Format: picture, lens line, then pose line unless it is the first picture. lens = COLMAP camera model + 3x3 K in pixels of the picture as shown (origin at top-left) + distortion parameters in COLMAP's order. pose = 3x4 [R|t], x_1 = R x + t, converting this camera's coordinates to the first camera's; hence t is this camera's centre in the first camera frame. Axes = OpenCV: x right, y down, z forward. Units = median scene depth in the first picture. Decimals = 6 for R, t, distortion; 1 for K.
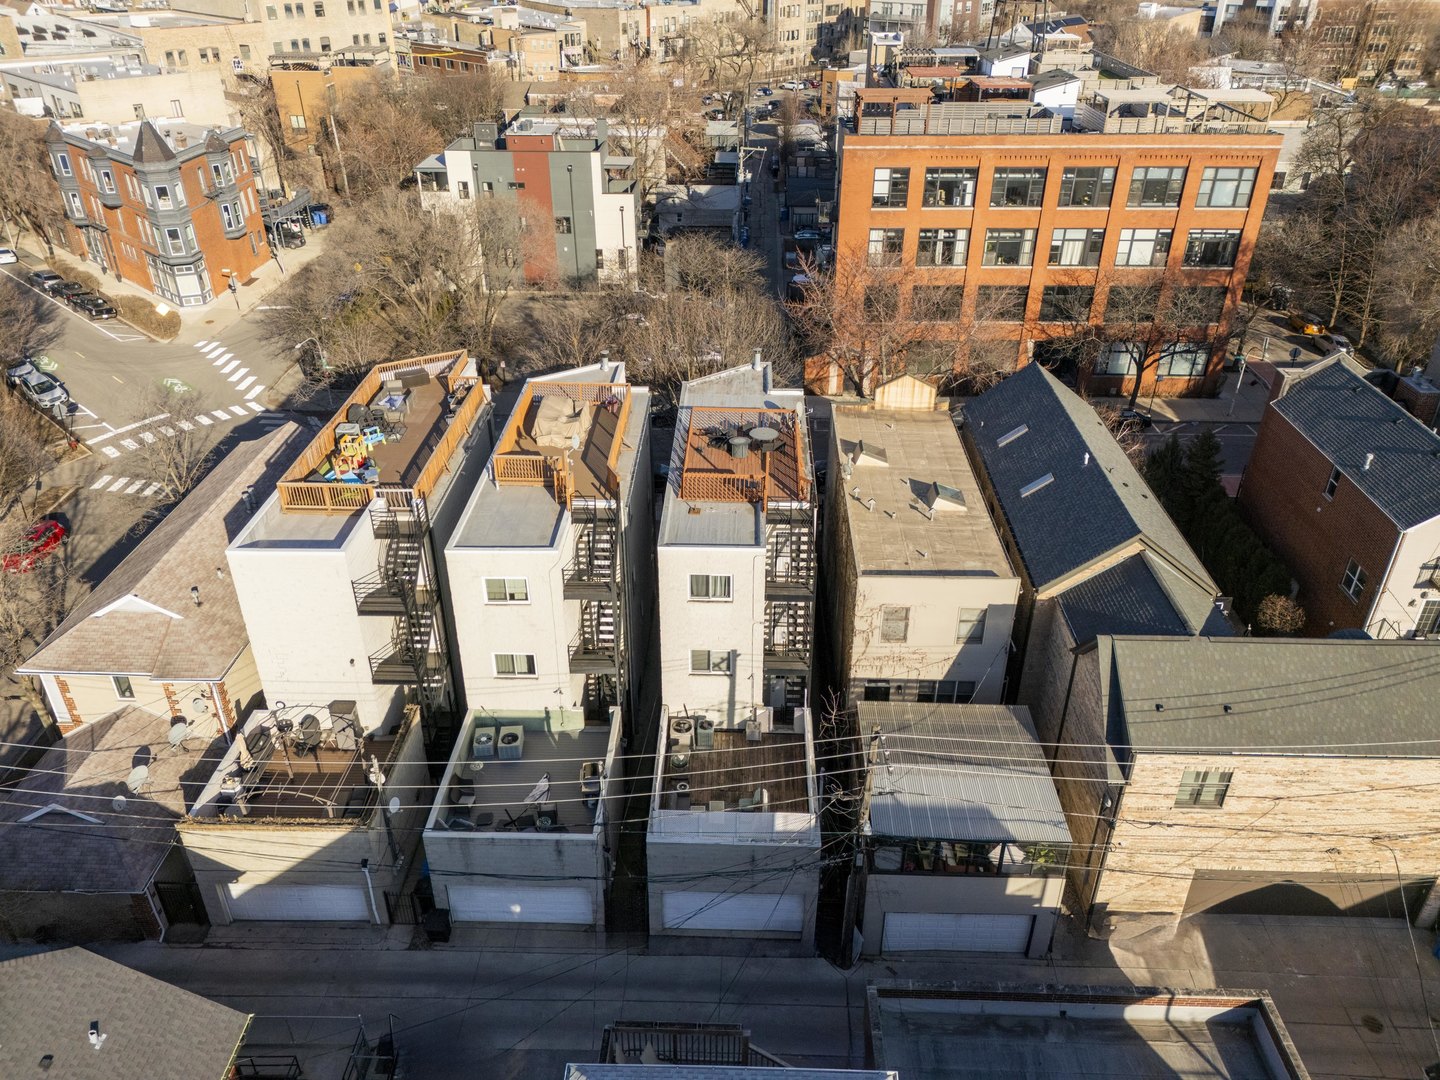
lens RADIAL K [[1056.1, 0, 720.0], [0, 1056.1, 540.0], [0, 0, 1]] dist [0.064710, -0.058607]
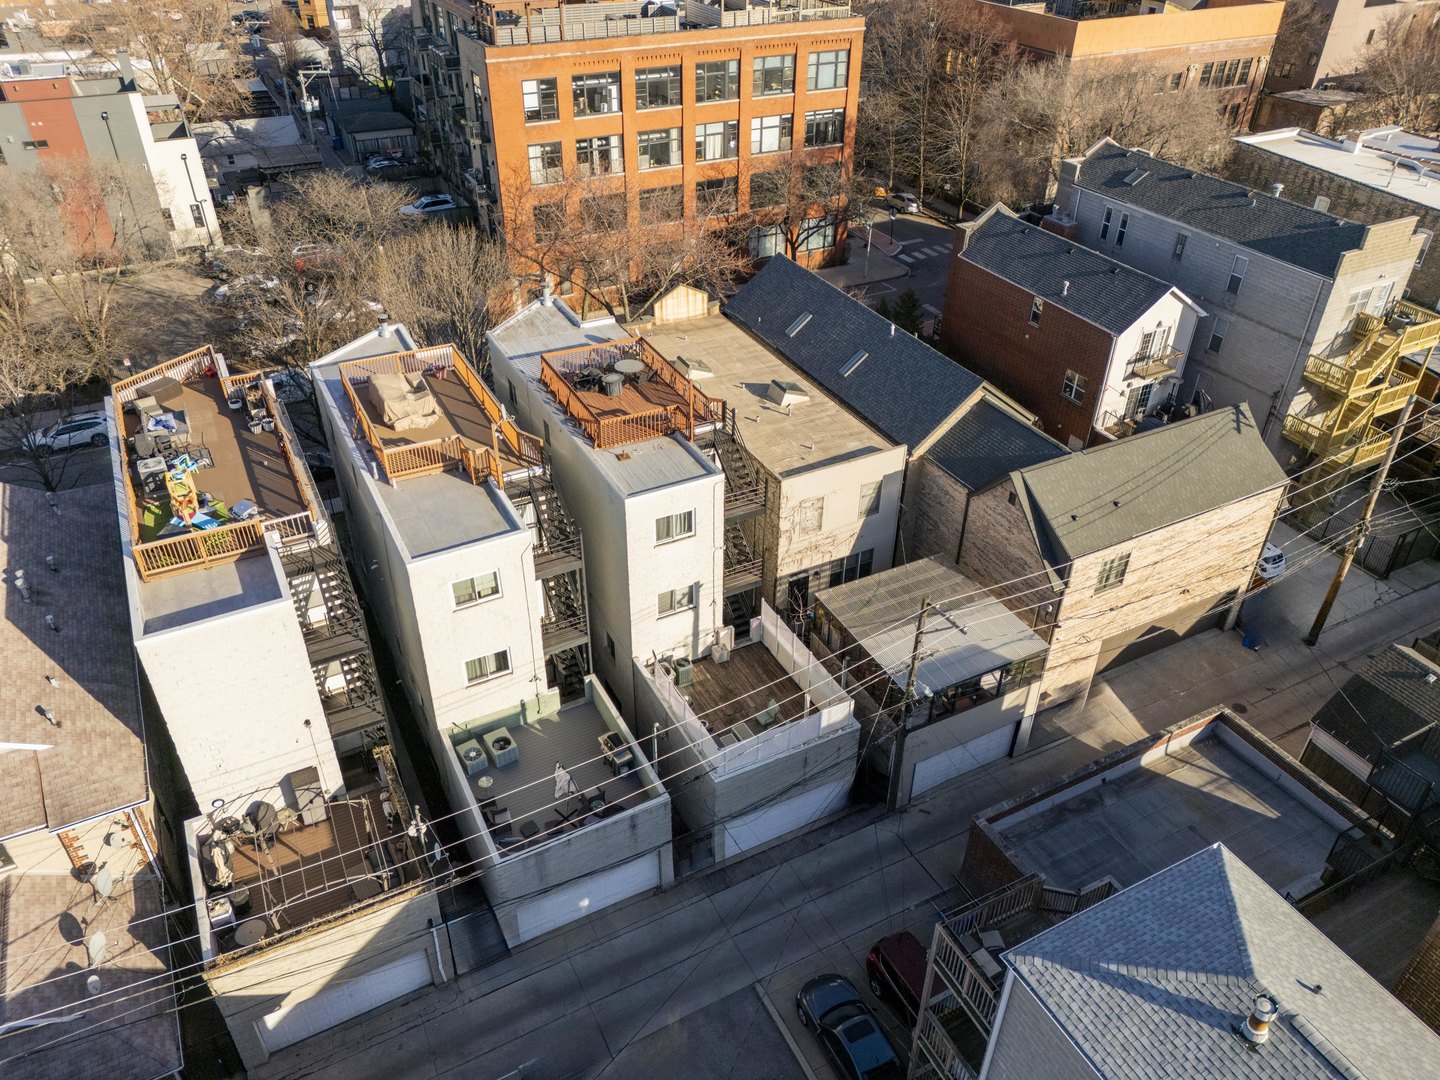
lens RADIAL K [[1056.1, 0, 720.0], [0, 1056.1, 540.0], [0, 0, 1]] dist [0.064710, -0.058607]
pose [[0.871781, -0.272896, 0.406848, -0.281434], [0.240832, 0.961932, 0.129174, -0.044935], [-0.426611, -0.014630, 0.904317, 0.065323]]
